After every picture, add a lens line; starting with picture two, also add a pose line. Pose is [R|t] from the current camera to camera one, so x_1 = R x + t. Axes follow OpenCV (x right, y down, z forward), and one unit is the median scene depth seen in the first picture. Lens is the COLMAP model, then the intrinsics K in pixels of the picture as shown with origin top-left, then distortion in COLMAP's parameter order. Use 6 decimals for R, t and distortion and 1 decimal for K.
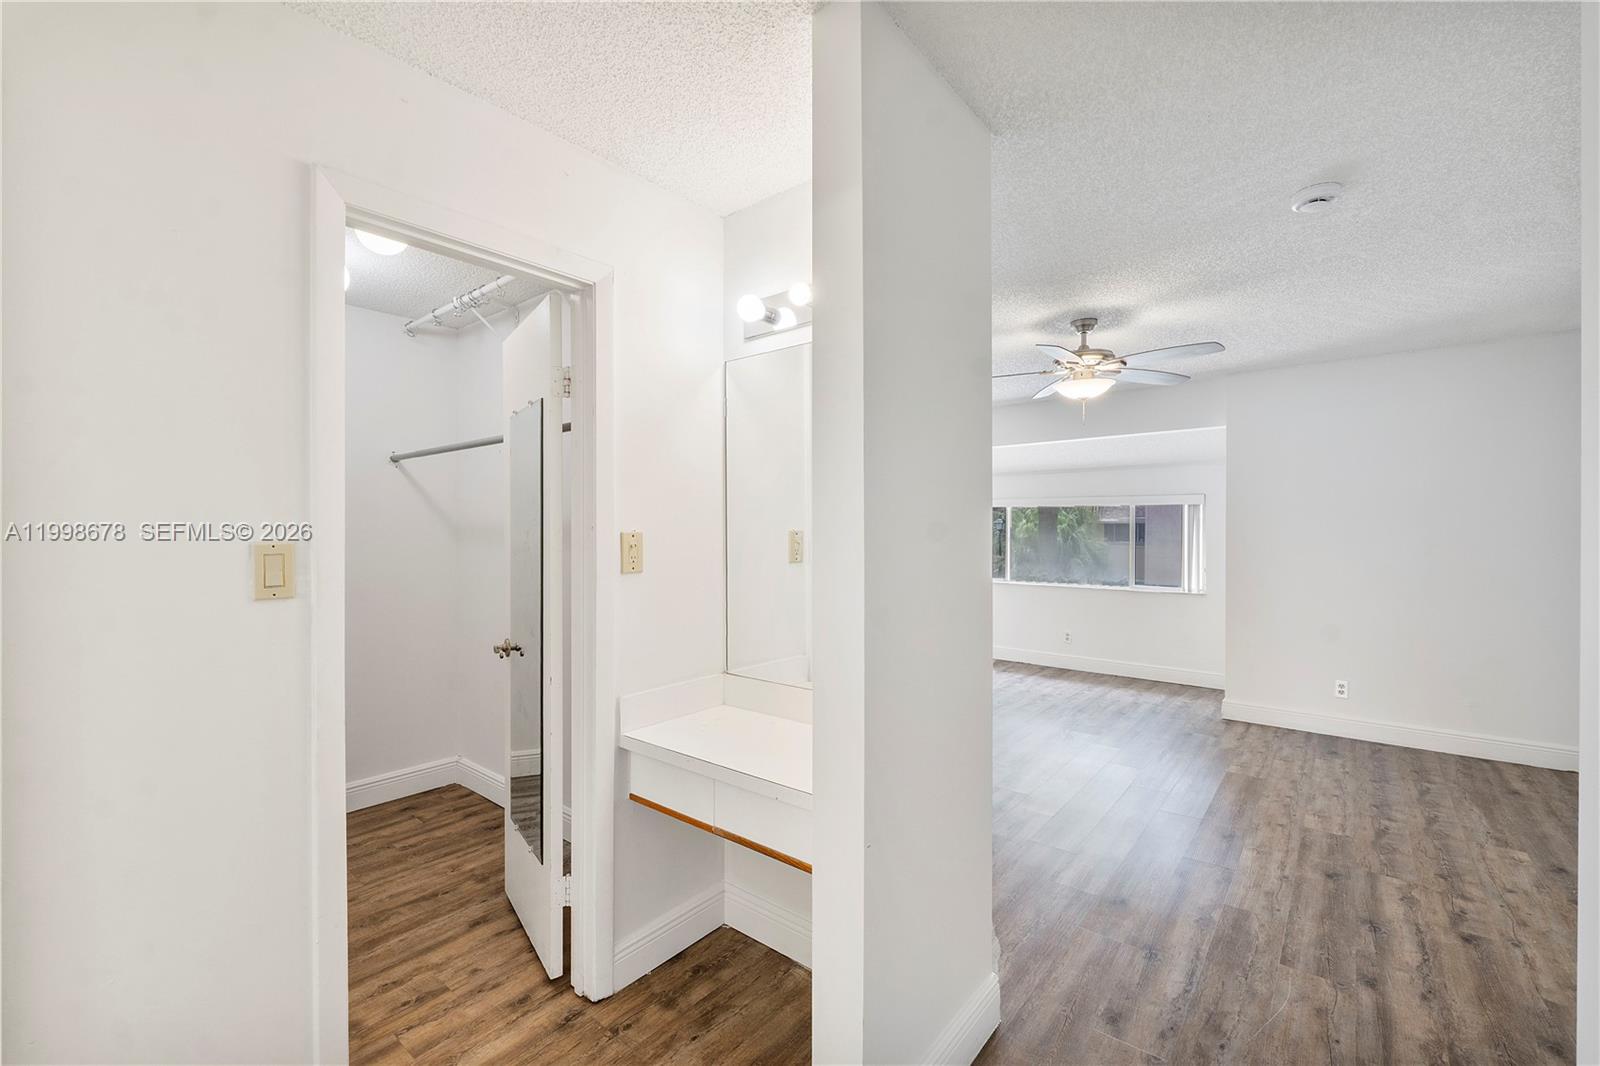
lens RADIAL K [[680.2, 0, 789.4], [0, 680.2, 534.6], [0, 0, 1]] dist [-0.008729, 0.000189]
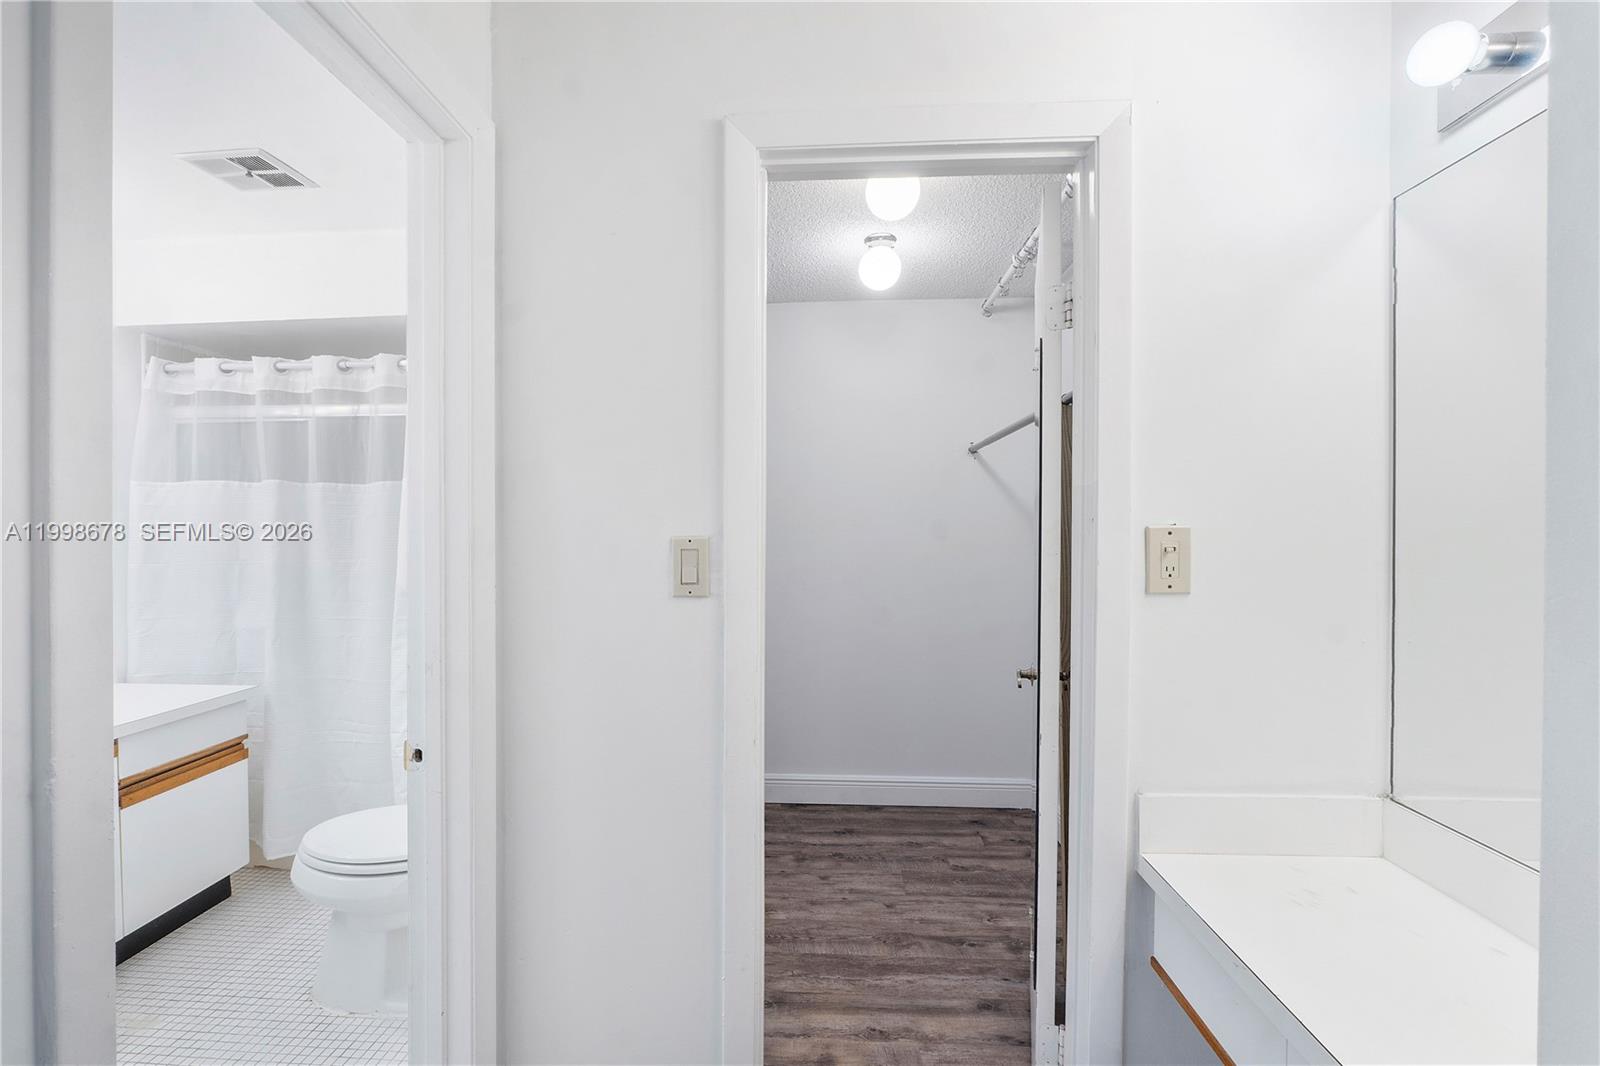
lens RADIAL K [[680.2, 0, 789.4], [0, 680.2, 534.6], [0, 0, 1]] dist [-0.008729, 0.000189]
pose [[0.594923, 0.010142, -0.803719, 0.046455], [-0.005591, 0.999948, 0.008479, -0.000051], [0.803764, -0.000551, 0.594949, 0.324114]]
